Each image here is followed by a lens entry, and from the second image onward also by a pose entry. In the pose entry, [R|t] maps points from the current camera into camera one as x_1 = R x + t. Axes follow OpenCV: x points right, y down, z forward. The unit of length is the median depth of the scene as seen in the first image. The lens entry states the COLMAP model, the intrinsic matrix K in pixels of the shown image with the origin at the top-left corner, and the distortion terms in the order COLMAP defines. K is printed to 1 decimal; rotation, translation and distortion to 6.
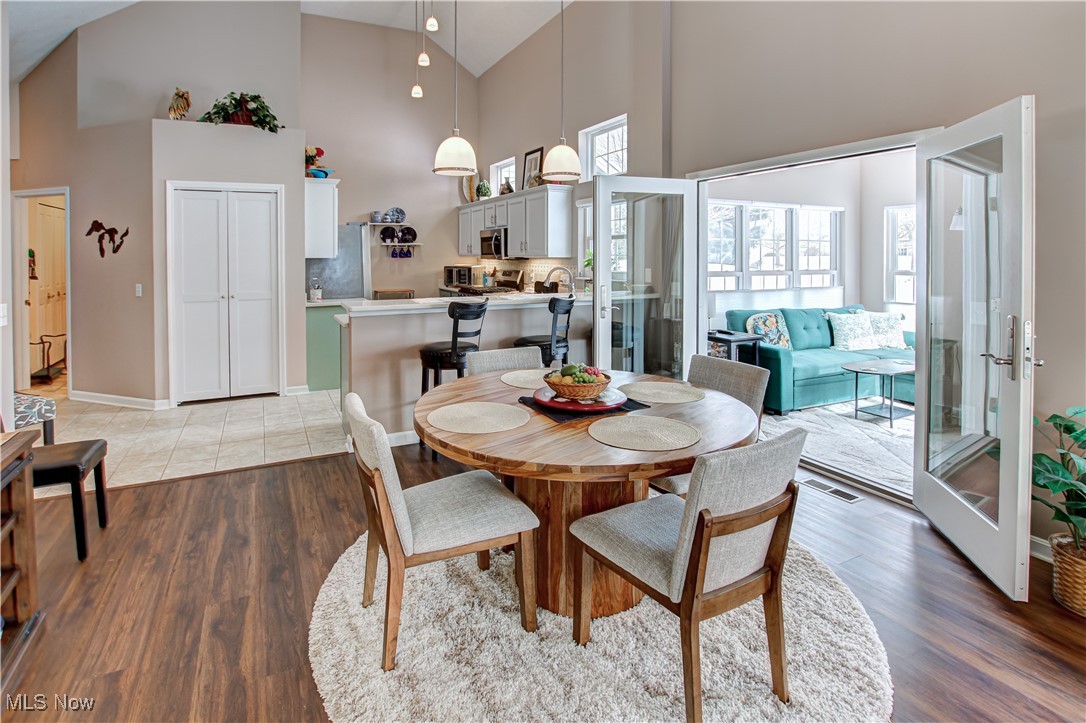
lens RADIAL K [[543.4, 0, 521.5], [0, 543.4, 261.2], [0, 0, 1]] dist [-0.020032, -0.000038]
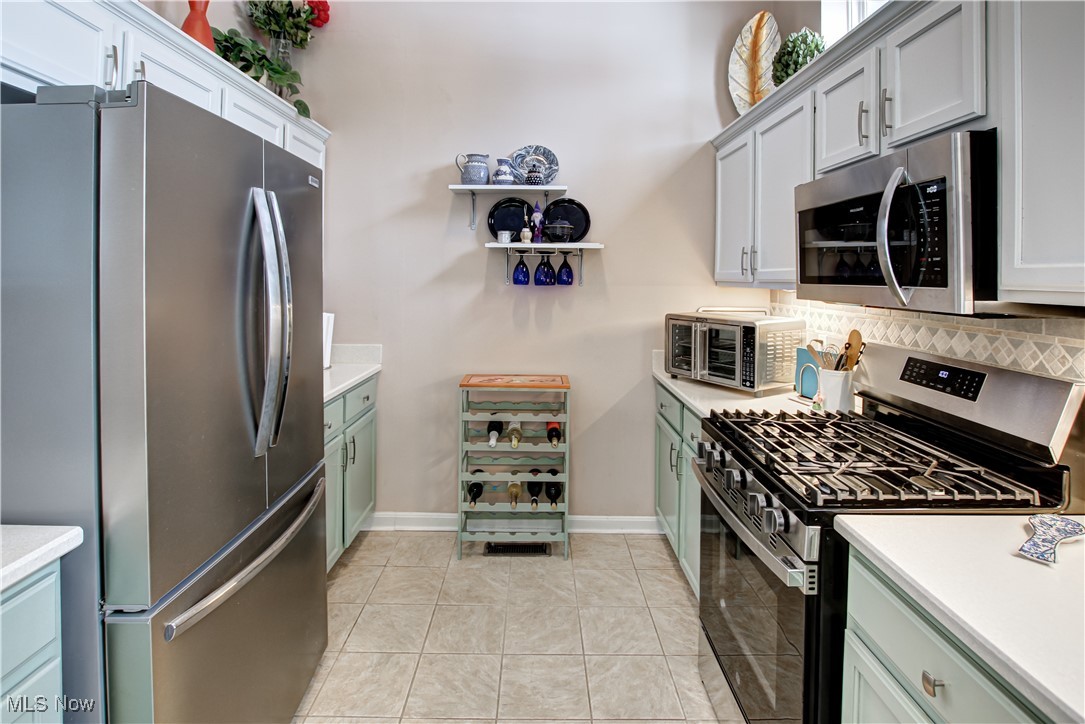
lens RADIAL K [[541.7, 0, 543.2], [0, 541.7, 273.0], [0, 0, 1]] dist [-0.024082, -0.000016]
pose [[0.902101, 0.015867, -0.431233, -0.106371], [-0.023437, 0.999650, -0.012246, -0.014826], [0.430888, 0.021154, 0.902158, 1.042351]]
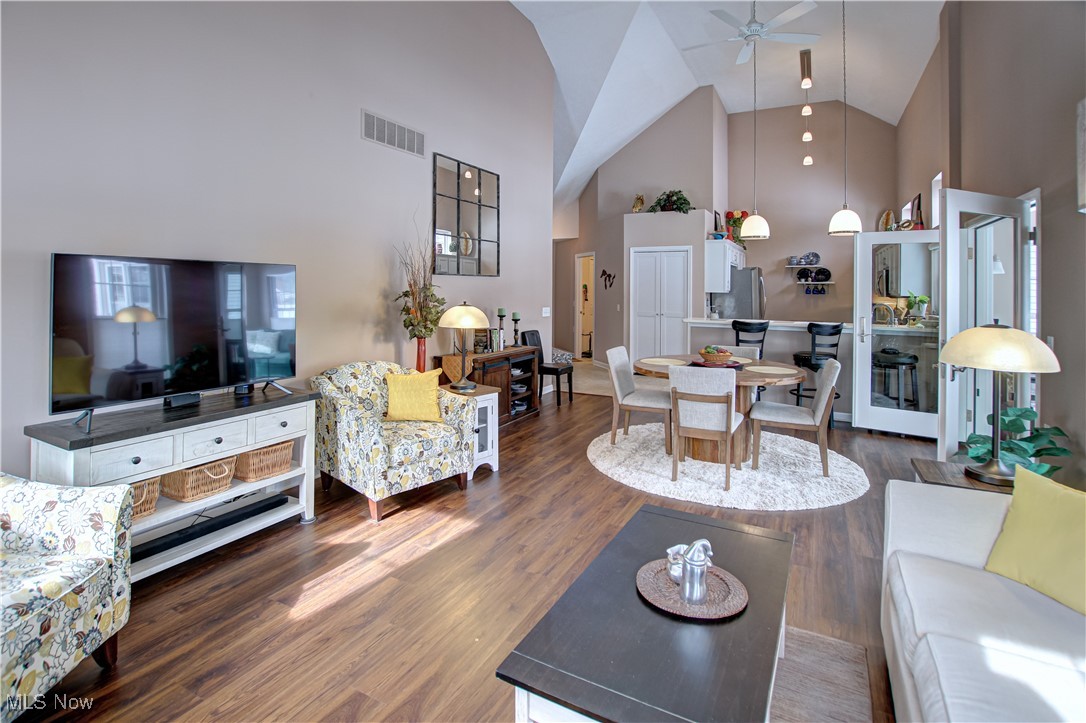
lens RADIAL K [[561.9, 0, 540.2], [0, 561.9, 285.3], [0, 0, 1]] dist [-0.000146, -0.000016]
pose [[0.605202, 0.008775, -0.796024, 0.600404], [-0.025396, 0.999643, -0.008289, -0.000714], [0.795667, 0.025232, 0.605209, -0.341958]]
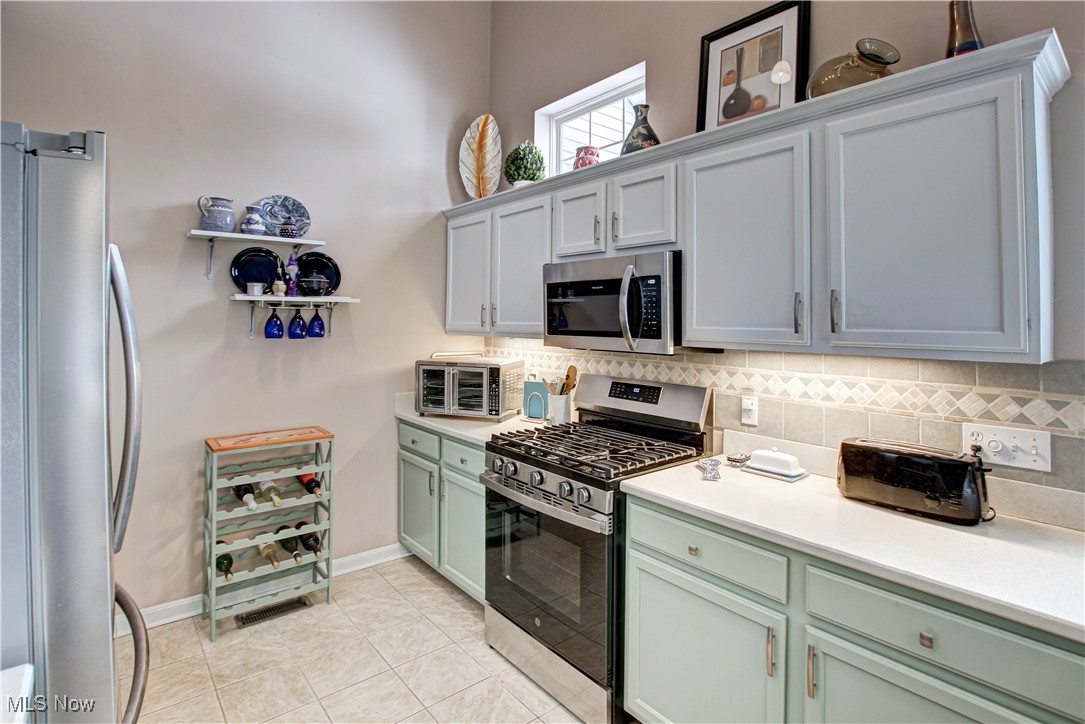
lens RADIAL K [[539.8, 0, 541.0], [0, 539.8, 309.5], [0, 0, 1]] dist [-0.027941, 0.000687]
pose [[0.972472, 0.016928, 0.232405, -0.225487], [-0.010237, 0.999498, -0.029969, -0.024337], [-0.232795, 0.026765, 0.972157, 0.955819]]
